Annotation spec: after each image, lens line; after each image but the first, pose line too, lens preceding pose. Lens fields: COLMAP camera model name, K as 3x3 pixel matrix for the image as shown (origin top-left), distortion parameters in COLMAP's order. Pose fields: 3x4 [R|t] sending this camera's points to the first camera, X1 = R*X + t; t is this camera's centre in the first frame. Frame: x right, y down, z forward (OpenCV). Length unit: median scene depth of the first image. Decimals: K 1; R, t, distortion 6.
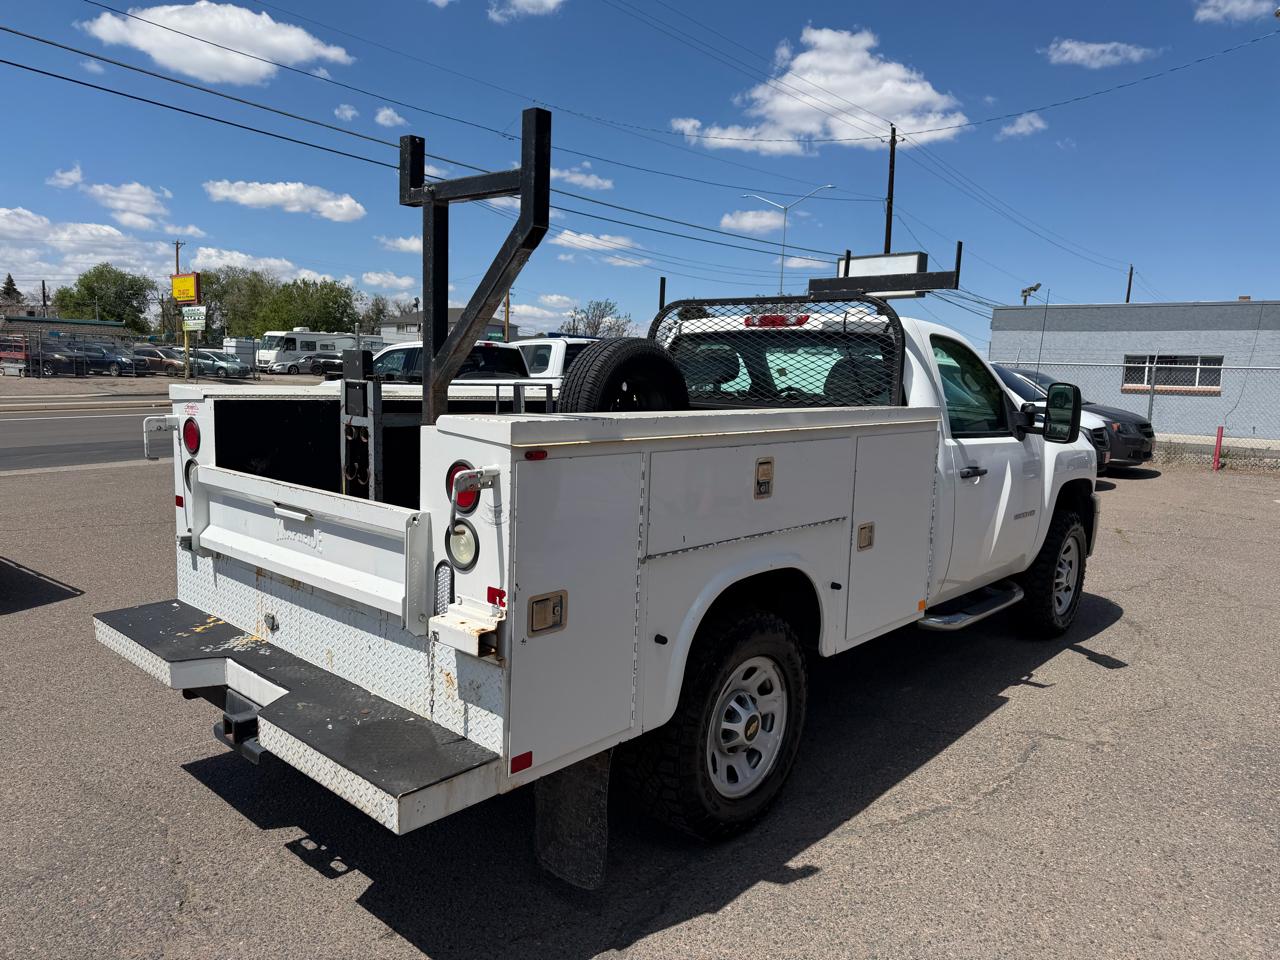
lens RADIAL K [[913.9, 0, 632.5], [0, 913.9, 479.7], [0, 0, 1]] dist [0.052540, -0.046034]
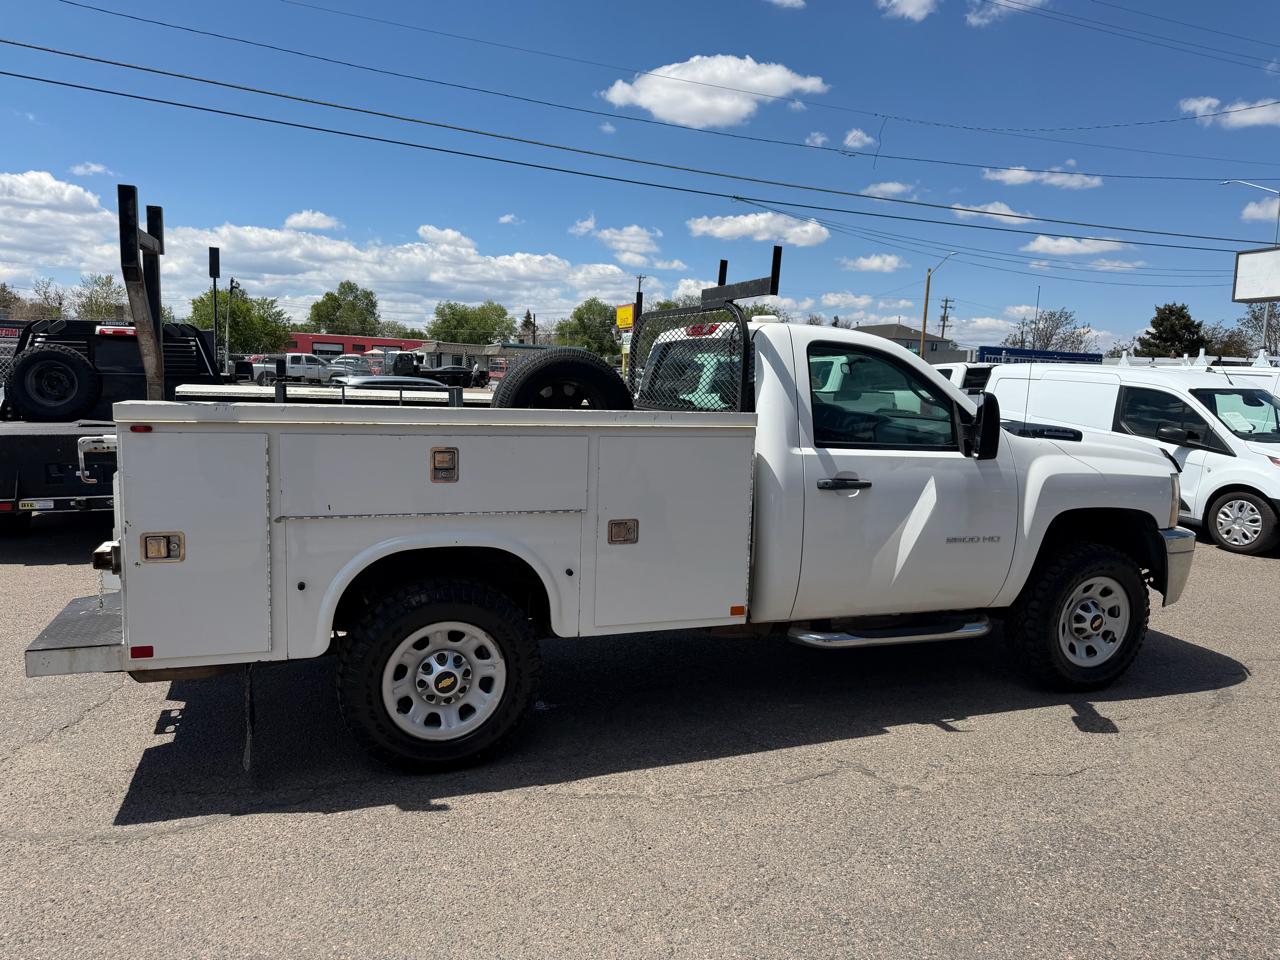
lens RADIAL K [[907.9, 0, 622.1], [0, 907.9, 497.6], [0, 0, 1]] dist [0.049438, -0.061409]
pose [[0.879476, 0.062827, -0.471779, 0.664478], [-0.062969, 0.997895, 0.015506, 0.005947], [0.471760, 0.016071, 0.881581, 0.075303]]
